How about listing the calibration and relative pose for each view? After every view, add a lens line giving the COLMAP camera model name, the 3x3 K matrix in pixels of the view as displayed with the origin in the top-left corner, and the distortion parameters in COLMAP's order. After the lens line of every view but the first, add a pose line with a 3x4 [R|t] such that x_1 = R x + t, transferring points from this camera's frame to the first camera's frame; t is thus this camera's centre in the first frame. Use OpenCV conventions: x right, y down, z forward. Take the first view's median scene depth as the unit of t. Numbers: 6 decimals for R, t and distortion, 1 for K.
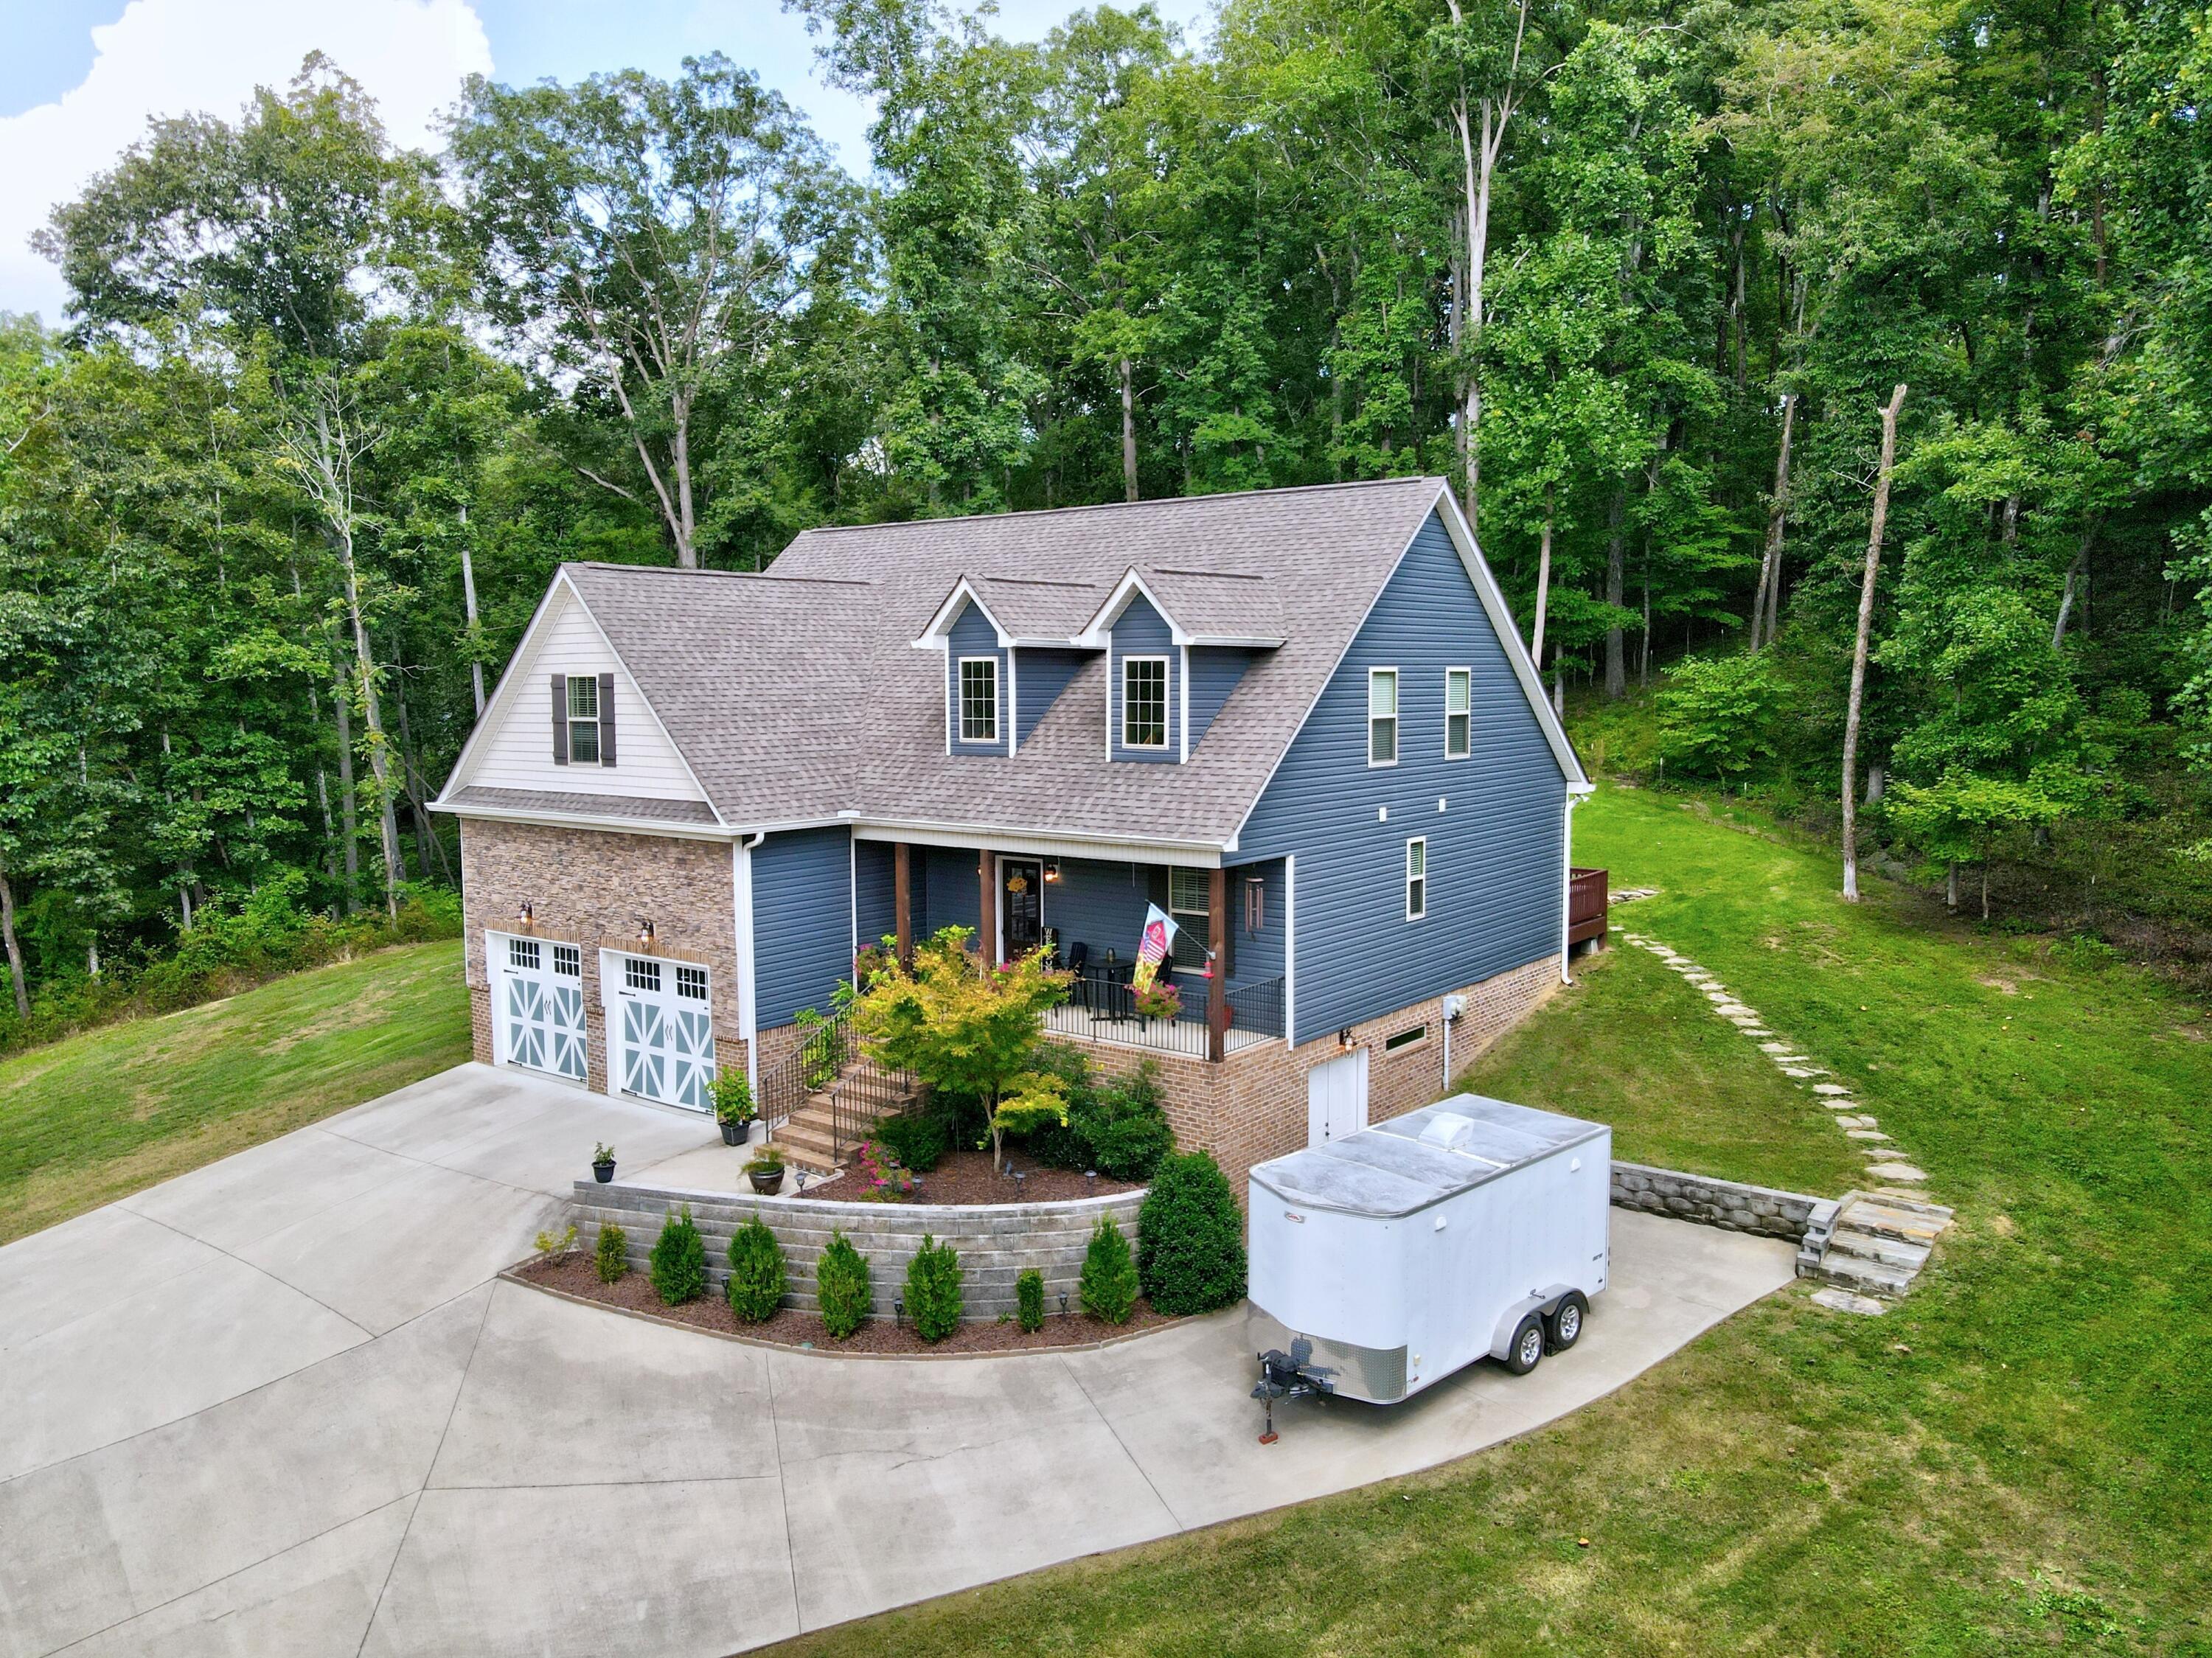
lens RADIAL K [[1619.3, 0, 1096.0], [0, 1619.3, 820.0], [0, 0, 1]] dist [0.018040, -0.000511]
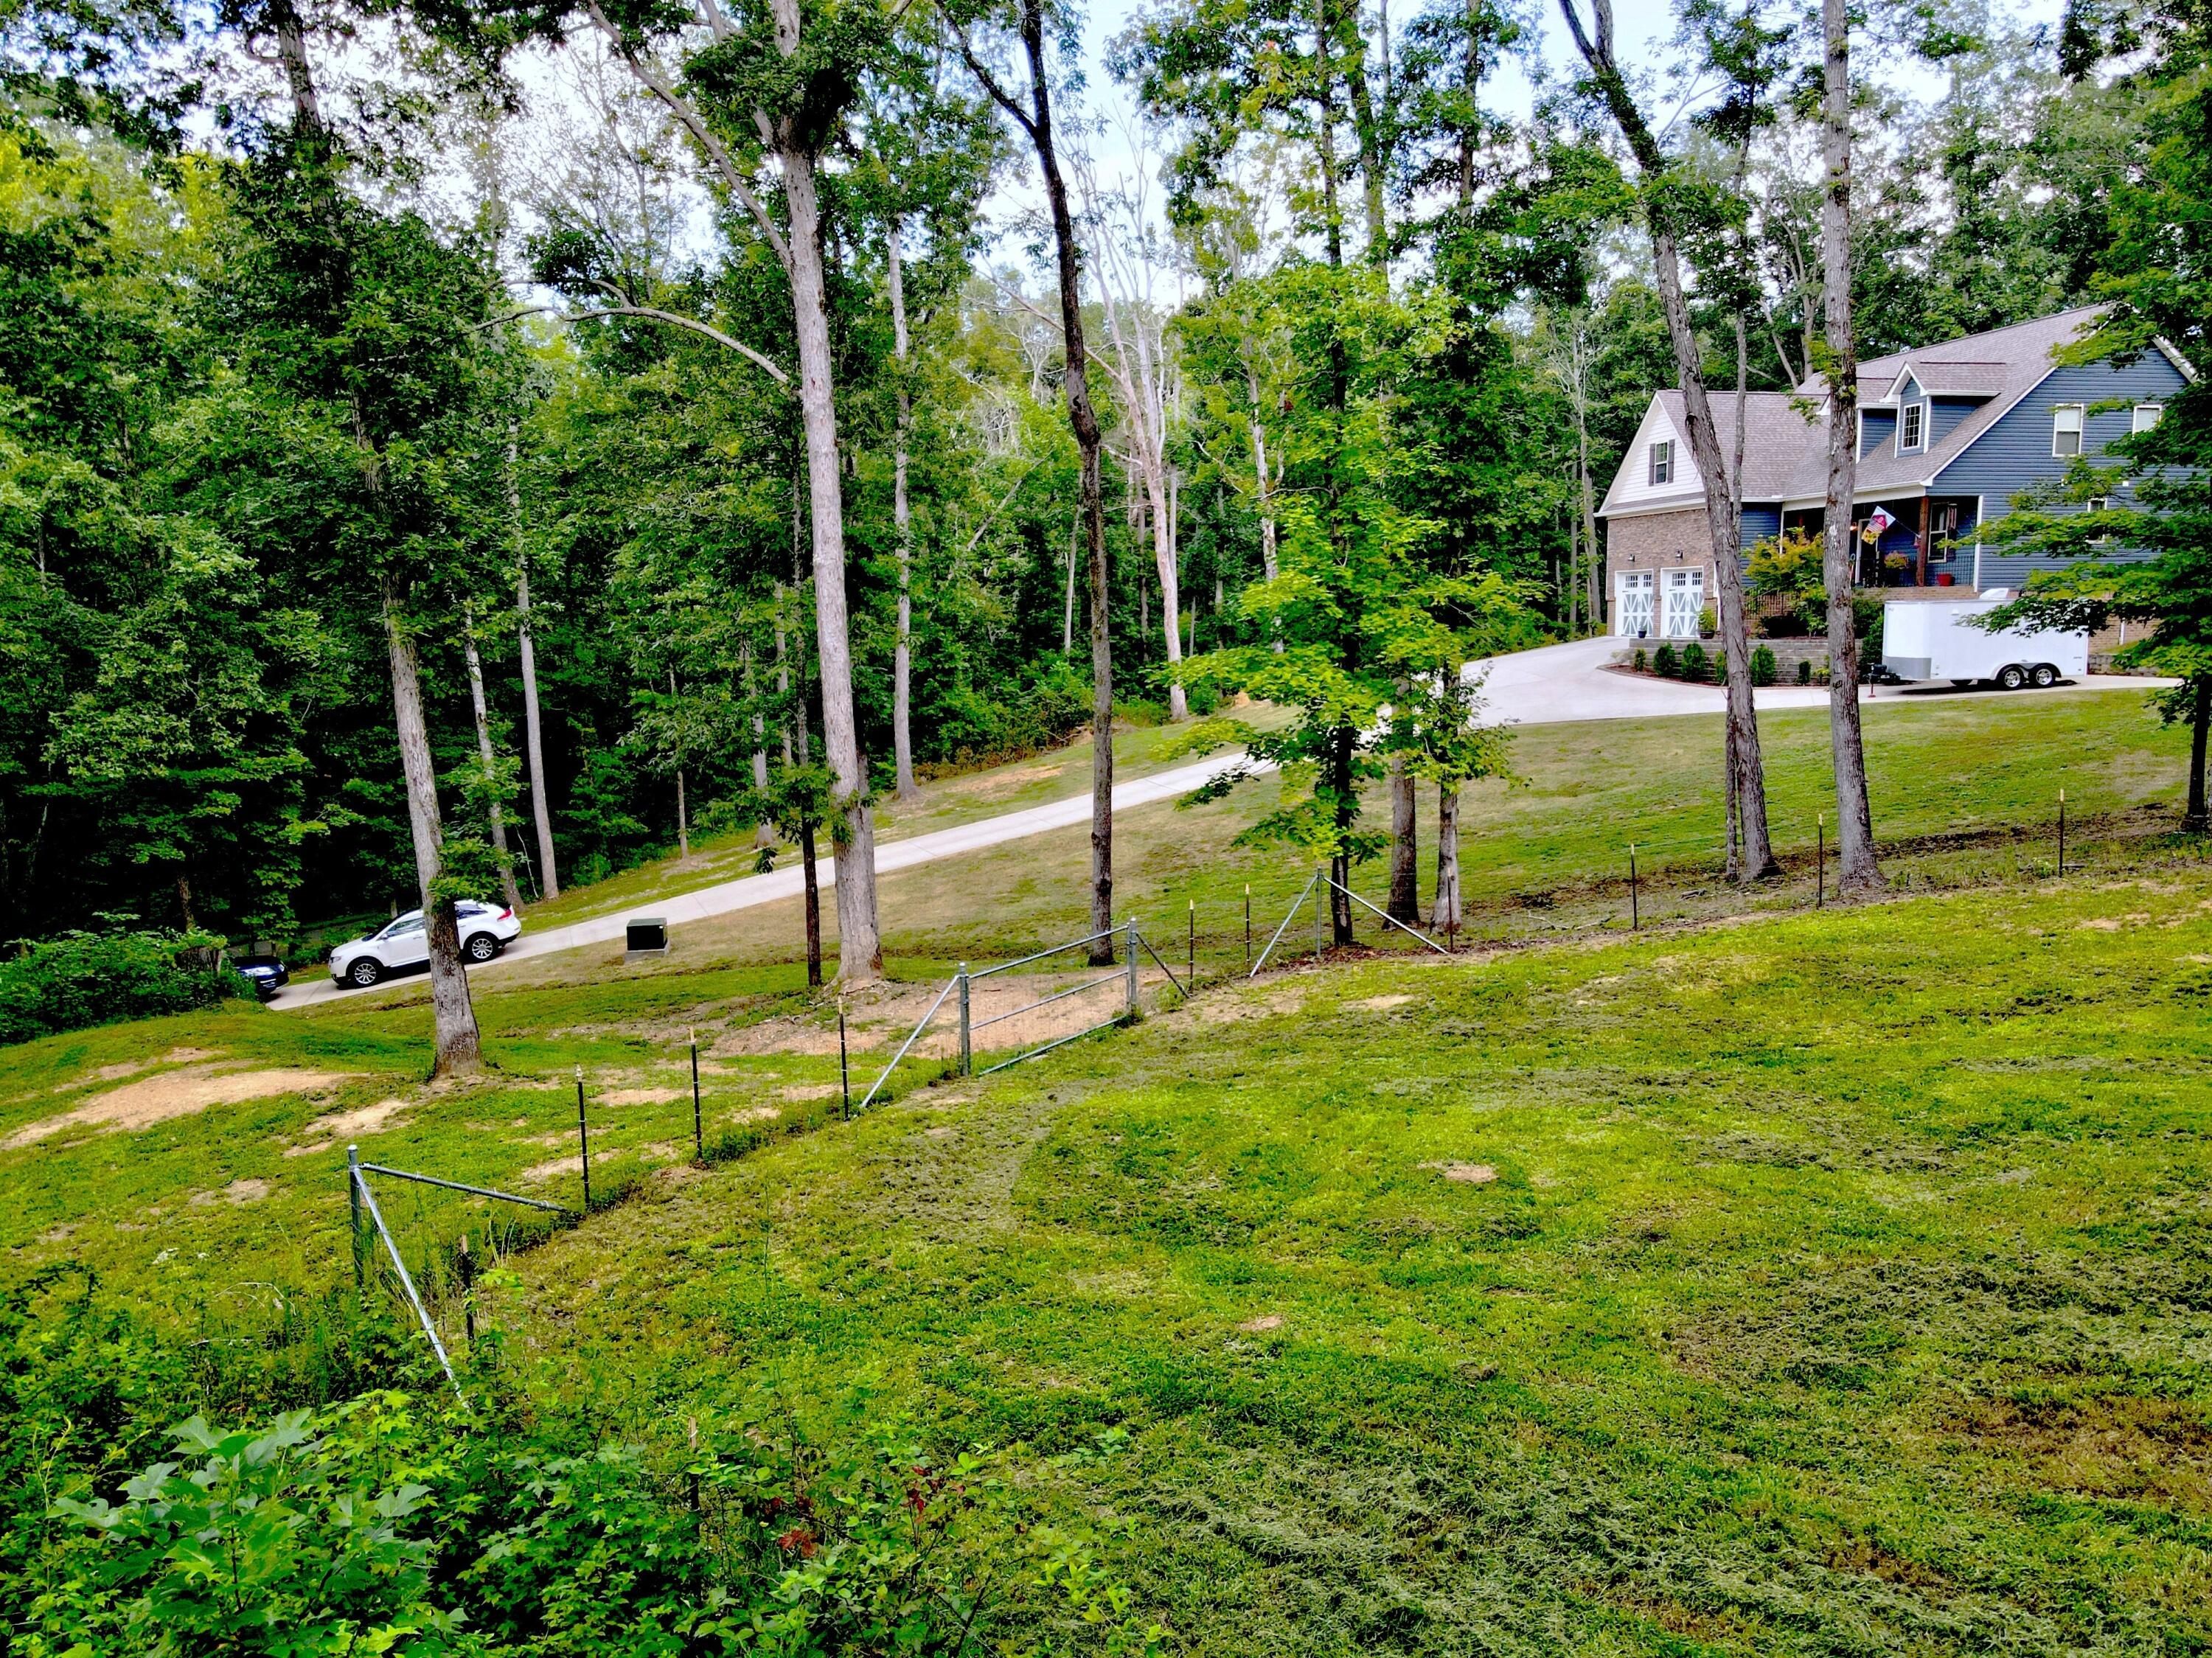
lens RADIAL K [[1619.3, 0, 1115.6], [0, 1619.3, 821.3], [0, 0, 1]] dist [0.018040, -0.000511]
pose [[0.750977, 0.084235, -0.654934, 0.609500], [-0.057693, 0.996407, 0.062000, 0.328754], [0.657804, -0.008775, 0.753138, -1.144829]]
